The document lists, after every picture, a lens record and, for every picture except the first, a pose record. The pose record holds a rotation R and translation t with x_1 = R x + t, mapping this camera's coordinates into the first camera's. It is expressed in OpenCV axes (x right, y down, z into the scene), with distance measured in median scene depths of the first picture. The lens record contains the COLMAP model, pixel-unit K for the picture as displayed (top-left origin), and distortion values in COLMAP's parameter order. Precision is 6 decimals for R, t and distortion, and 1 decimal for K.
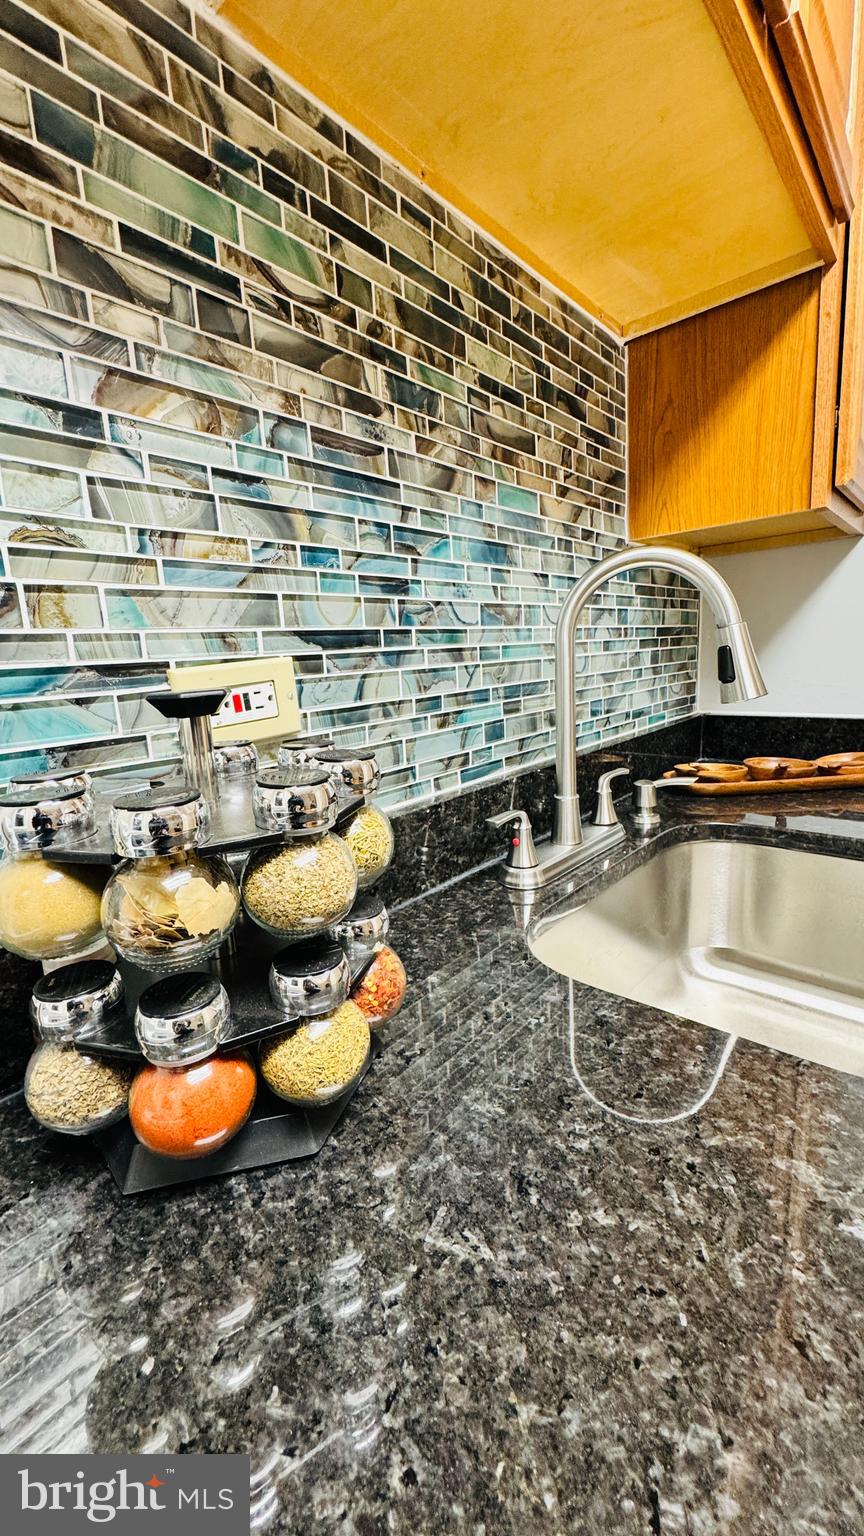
lens RADIAL K [[613.1, 0, 432.6], [0, 613.1, 765.8], [0, 0, 1]] dist [-0.002331, 0.000642]
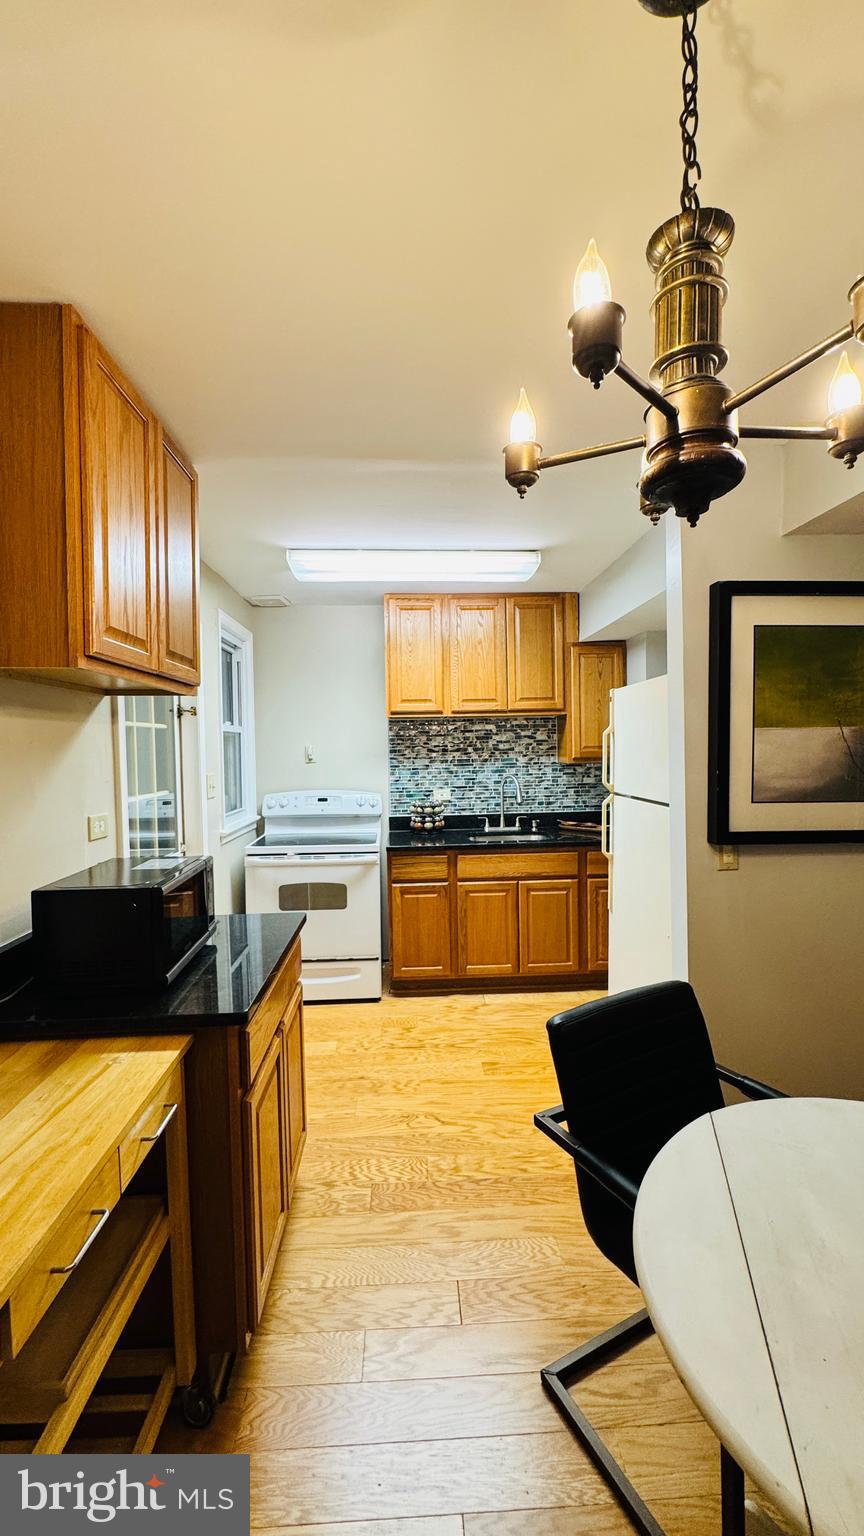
lens RADIAL K [[613.1, 0, 432.6], [0, 613.1, 765.8], [0, 0, 1]] dist [-0.002331, 0.000642]
pose [[0.689278, 0.062772, -0.721772, 4.120794], [-0.145233, 0.987989, -0.052771, -0.034363], [0.709790, 0.141199, 0.690116, -3.592640]]
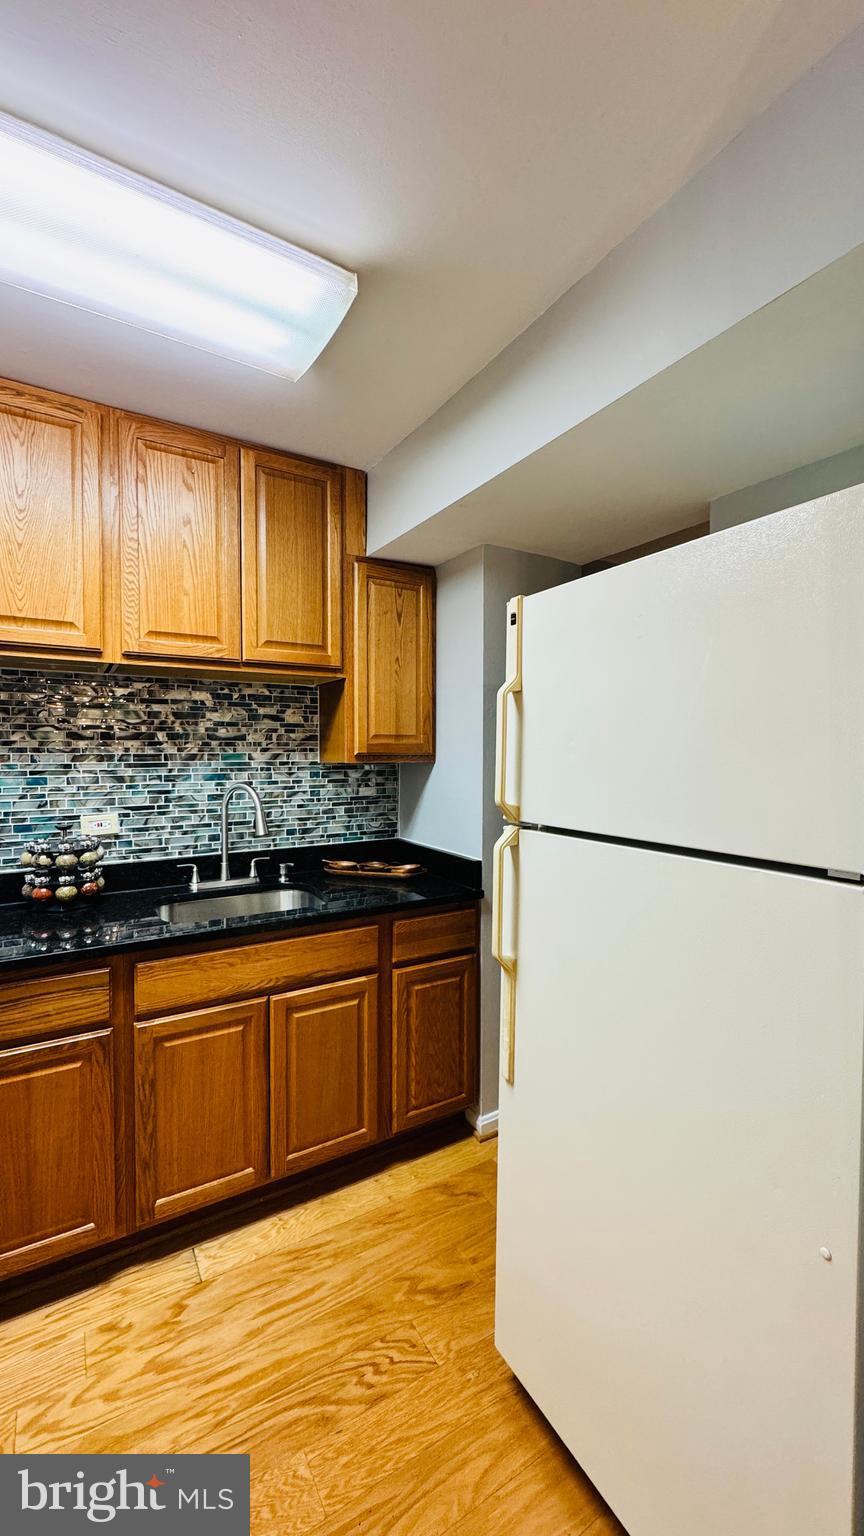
lens RADIAL K [[613.1, 0, 432.6], [0, 613.1, 765.8], [0, 0, 1]] dist [-0.002331, 0.000642]
pose [[0.951796, 0.061387, -0.300526, 2.278876], [-0.103985, 0.986326, -0.127859, -0.154634], [0.288568, 0.152946, 0.945165, -1.726536]]
